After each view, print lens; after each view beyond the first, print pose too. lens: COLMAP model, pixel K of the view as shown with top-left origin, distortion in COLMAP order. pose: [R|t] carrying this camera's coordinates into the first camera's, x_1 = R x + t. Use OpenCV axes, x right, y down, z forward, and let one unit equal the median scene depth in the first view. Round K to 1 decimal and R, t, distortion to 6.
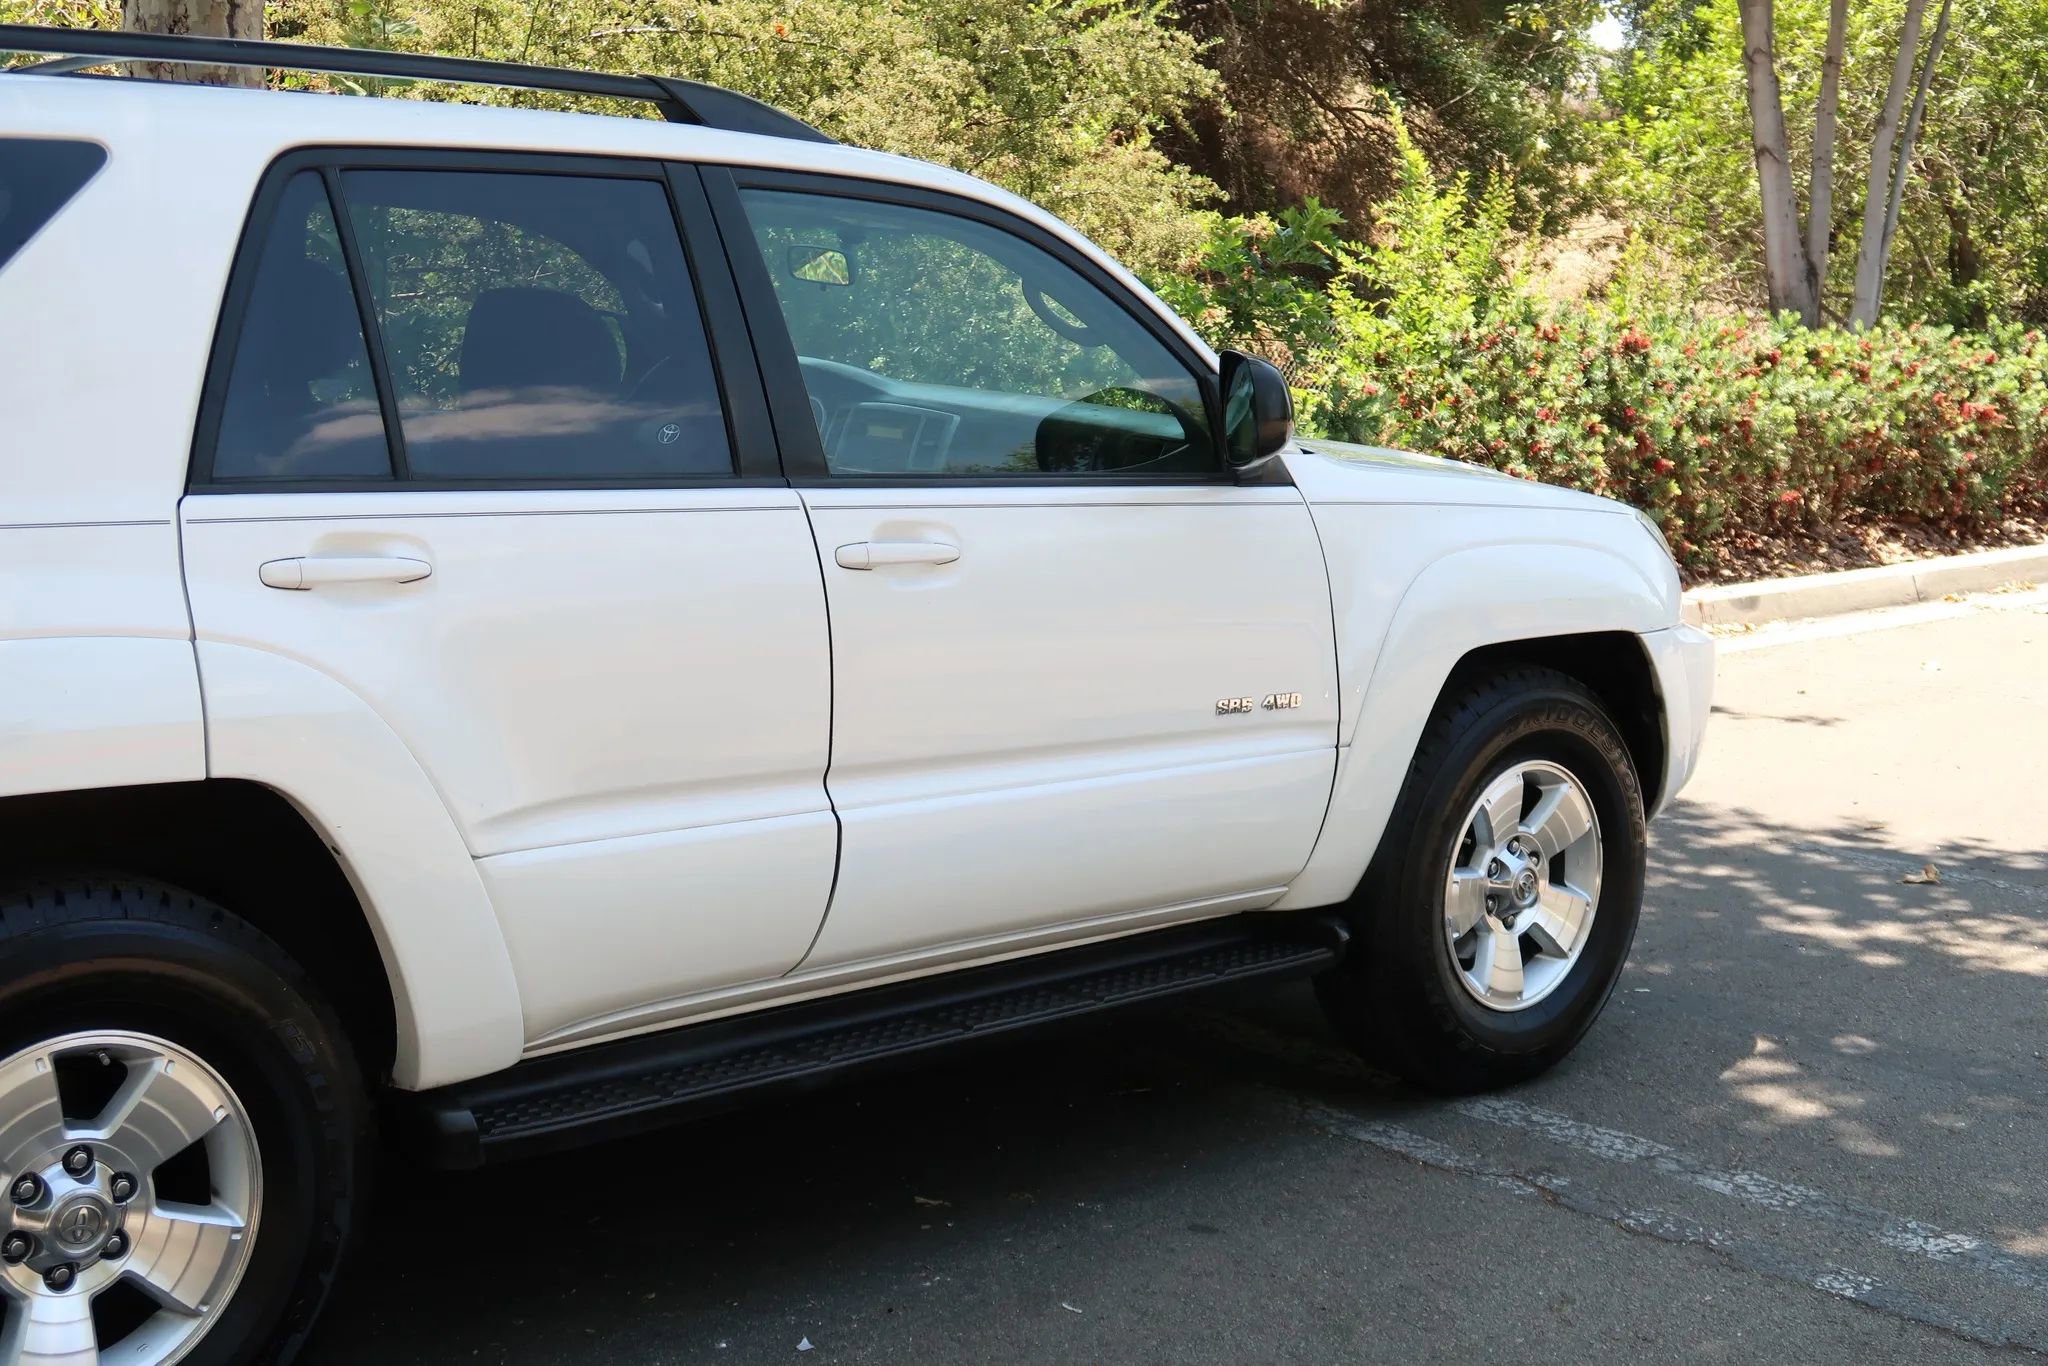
lens RADIAL K [[2791.2, 0, 1024.2], [0, 2791.2, 677.0], [0, 0, 1]] dist [-0.008346, 0.000000]
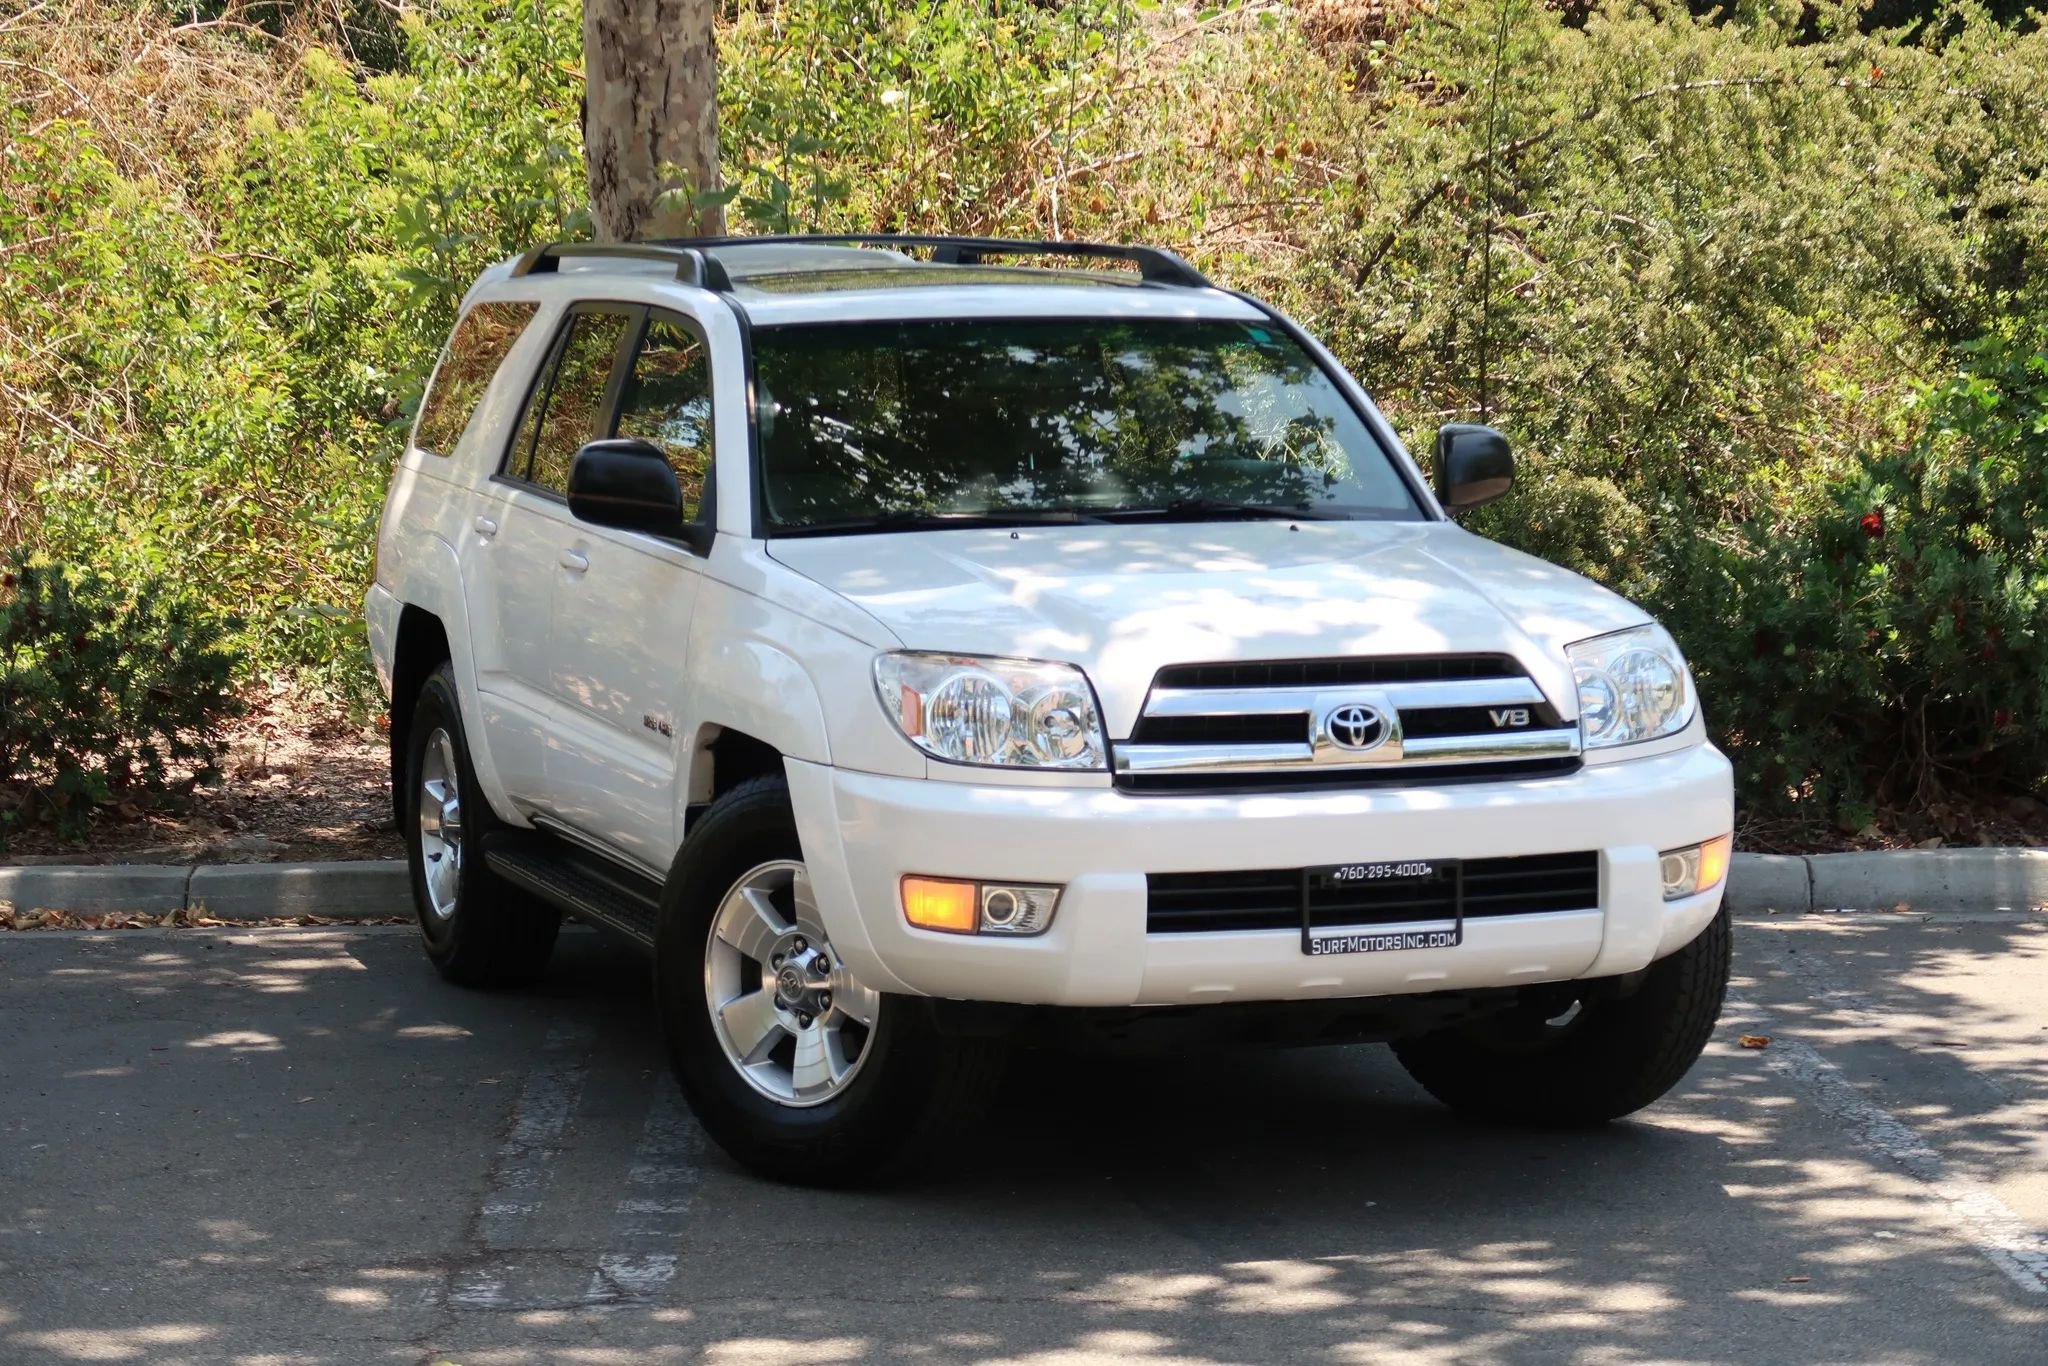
lens RADIAL K [[4850.2, 0, 1015.7], [0, 4850.2, 674.6], [0, 0, 1]] dist [0.016162, 0.000000]
pose [[0.748247, 0.028576, -0.662805, 1.985966], [-0.085211, 0.994936, -0.053301, 0.087213], [0.657925, 0.096361, 0.746893, -0.476816]]
